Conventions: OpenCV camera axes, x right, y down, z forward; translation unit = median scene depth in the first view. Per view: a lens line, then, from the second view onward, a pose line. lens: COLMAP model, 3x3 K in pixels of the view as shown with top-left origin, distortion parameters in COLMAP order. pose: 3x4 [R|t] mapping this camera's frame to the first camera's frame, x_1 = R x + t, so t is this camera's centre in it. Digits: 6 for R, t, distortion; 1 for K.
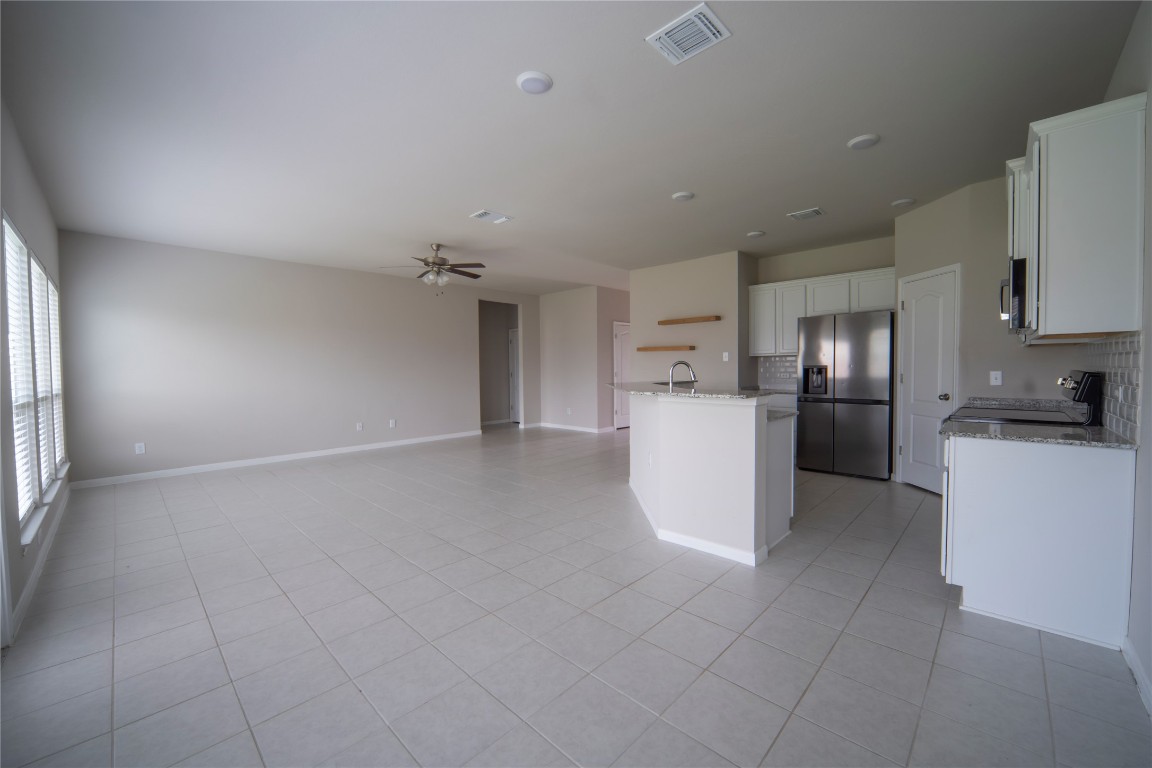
lens RADIAL K [[448.7, 0, 580.4], [0, 448.7, 382.4], [0, 0, 1]] dist [-0.021708, 0.000142]
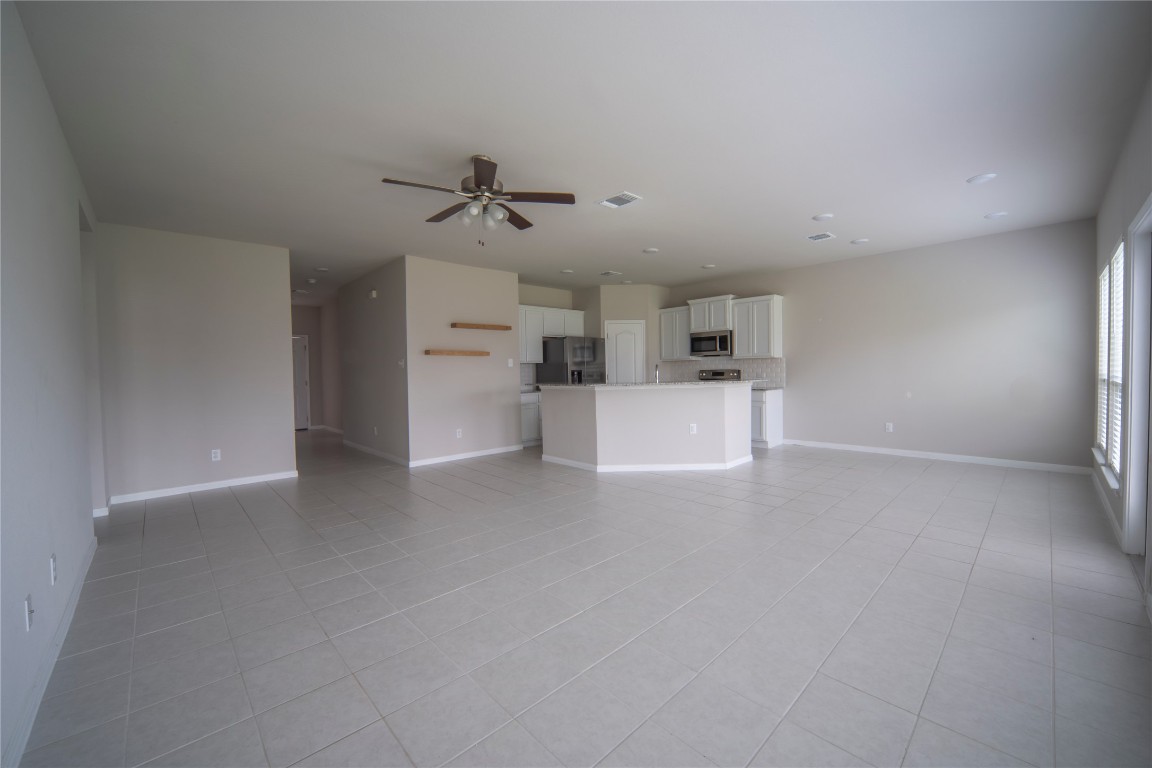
lens RADIAL K [[448.7, 0, 580.4], [0, 448.7, 382.4], [0, 0, 1]] dist [-0.021708, 0.000142]
pose [[0.051006, -0.016583, 0.998561, -1.032179], [0.050691, 0.998616, 0.013995, -0.018683], [-0.997411, 0.049904, 0.051776, 0.976974]]
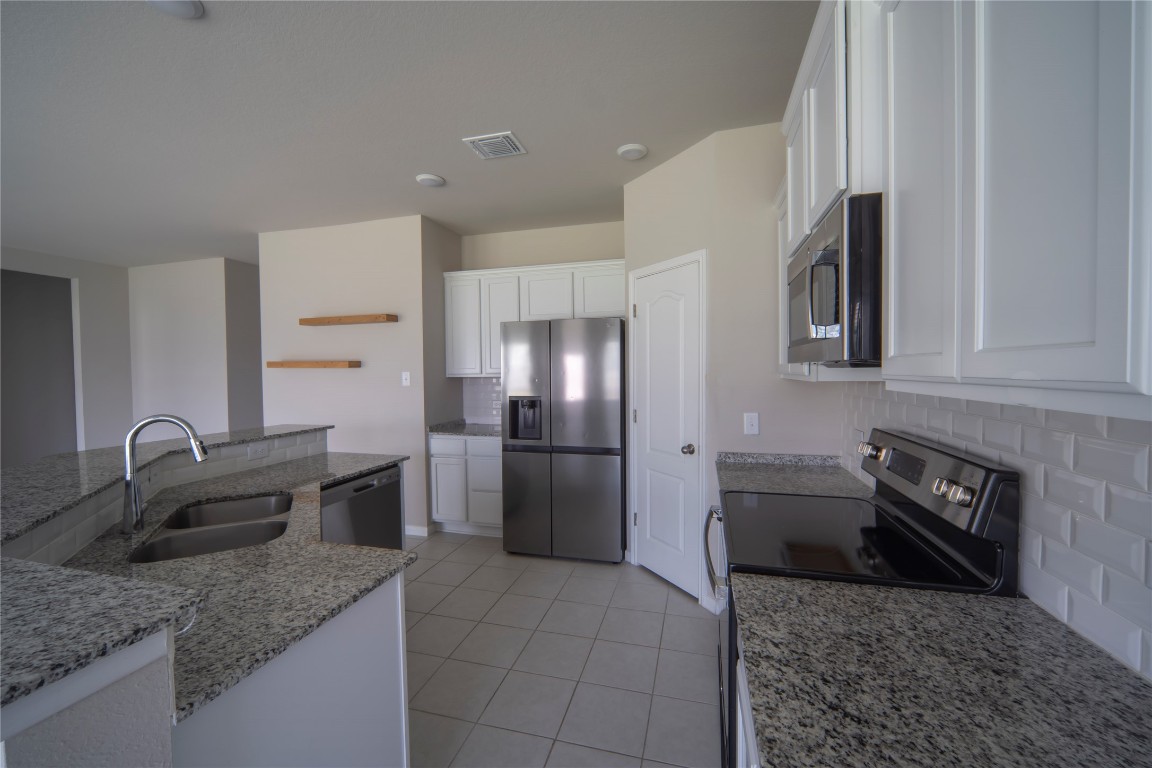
lens RADIAL K [[448.7, 0, 580.4], [0, 448.7, 382.4], [0, 0, 1]] dist [-0.021708, 0.000142]
pose [[0.878121, -0.012172, 0.478284, 0.302921], [0.017009, 0.999839, -0.005783, -0.056668], [-0.478136, 0.013213, 0.878186, 0.408505]]
